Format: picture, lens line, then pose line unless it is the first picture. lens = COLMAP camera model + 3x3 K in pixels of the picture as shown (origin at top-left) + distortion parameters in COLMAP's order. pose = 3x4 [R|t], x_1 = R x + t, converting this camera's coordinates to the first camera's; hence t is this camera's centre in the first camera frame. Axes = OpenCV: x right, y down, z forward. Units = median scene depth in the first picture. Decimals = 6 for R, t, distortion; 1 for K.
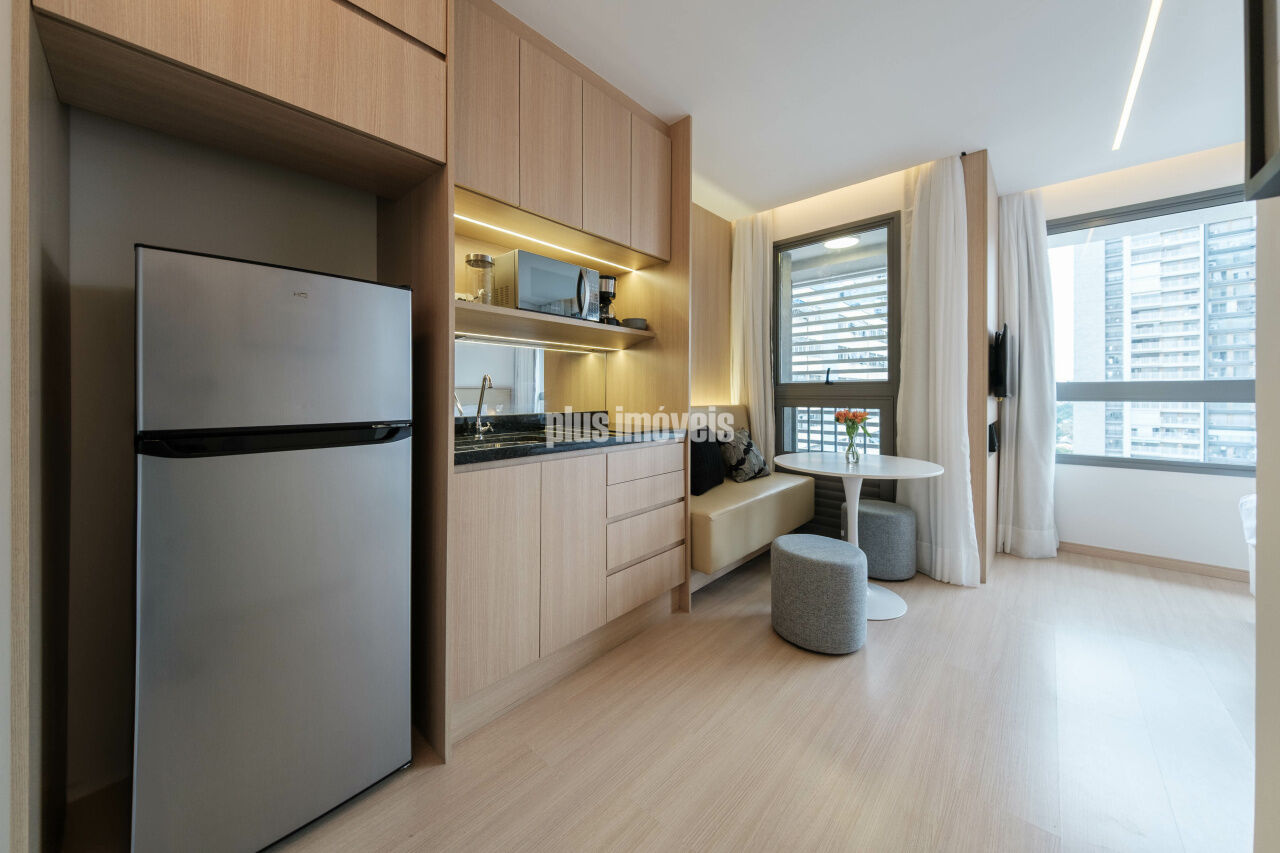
lens RADIAL K [[429.2, 0, 639.6], [0, 429.2, 394.1], [0, 0, 1]] dist [0.001411, -0.003346]
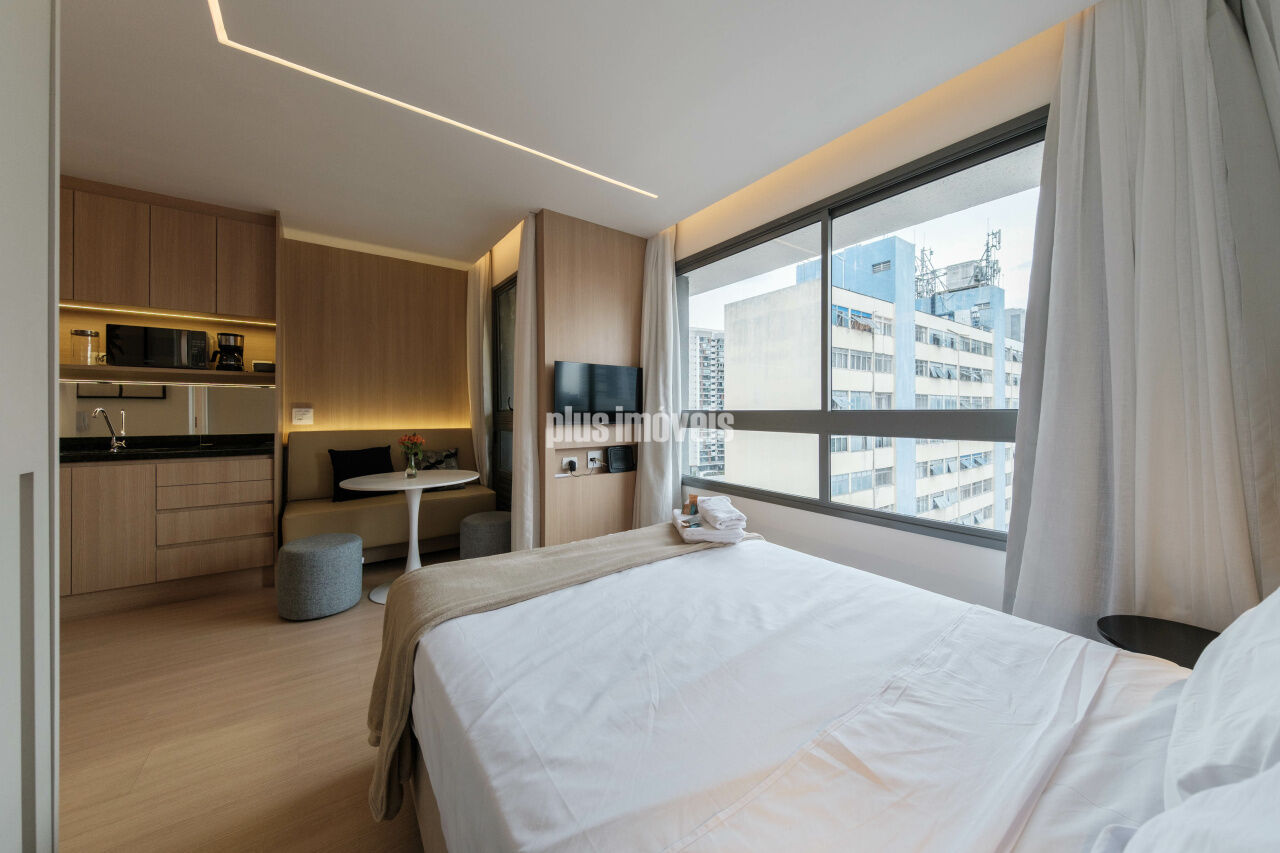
lens RADIAL K [[431.0, 0, 636.8], [0, 431.0, 413.2], [0, 0, 1]] dist [0.001214, -0.004351]
pose [[0.985376, 0.003260, -0.170362, 1.423342], [-0.002556, 0.999987, 0.004354, -0.033493], [0.170374, -0.003855, 0.985372, -0.109647]]
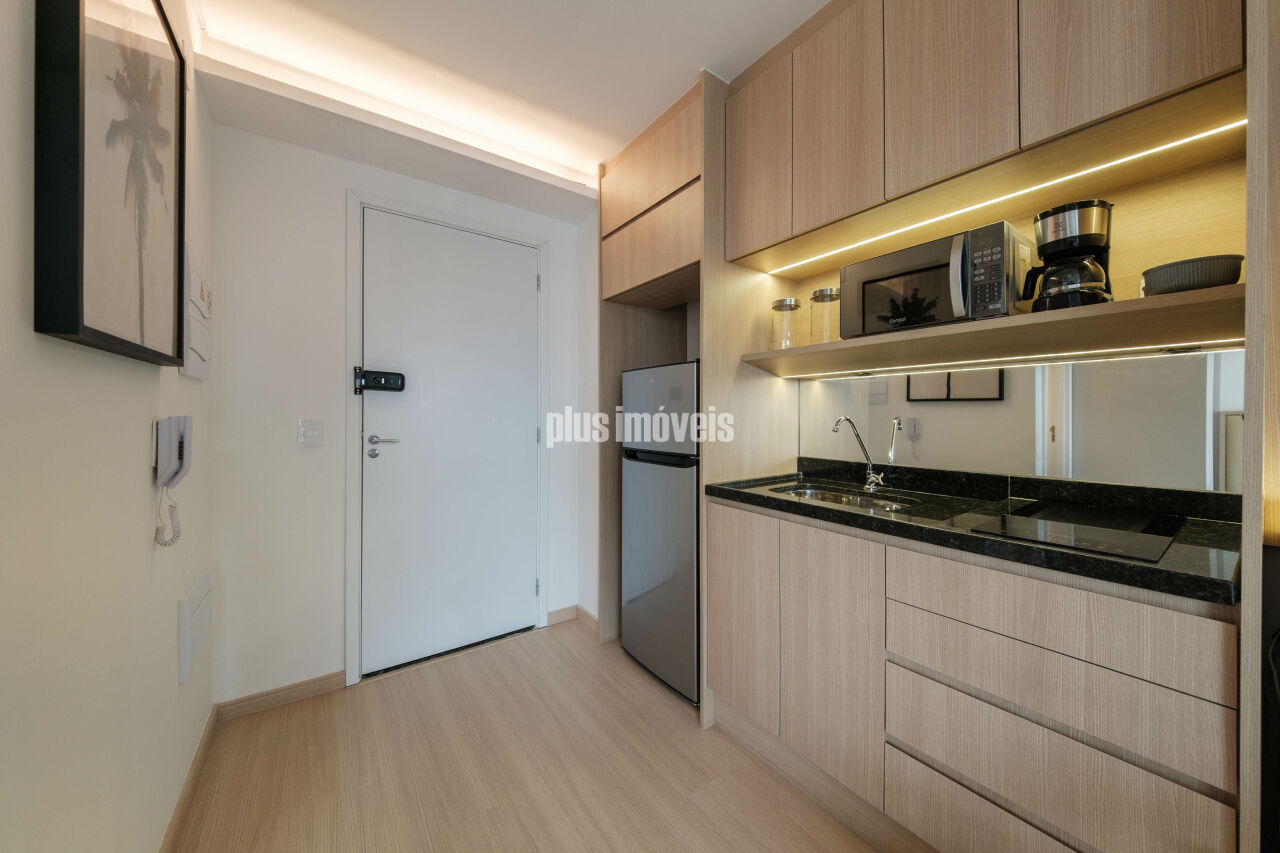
lens RADIAL K [[433.1, 0, 642.1], [0, 433.1, 412.4], [0, 0, 1]] dist [0.011808, -0.005147]
pose [[-0.190772, -0.004179, -0.981626, 0.500613], [0.001669, 0.999988, -0.004581, -0.041853], [0.981633, -0.002512, -0.190762, 0.630892]]
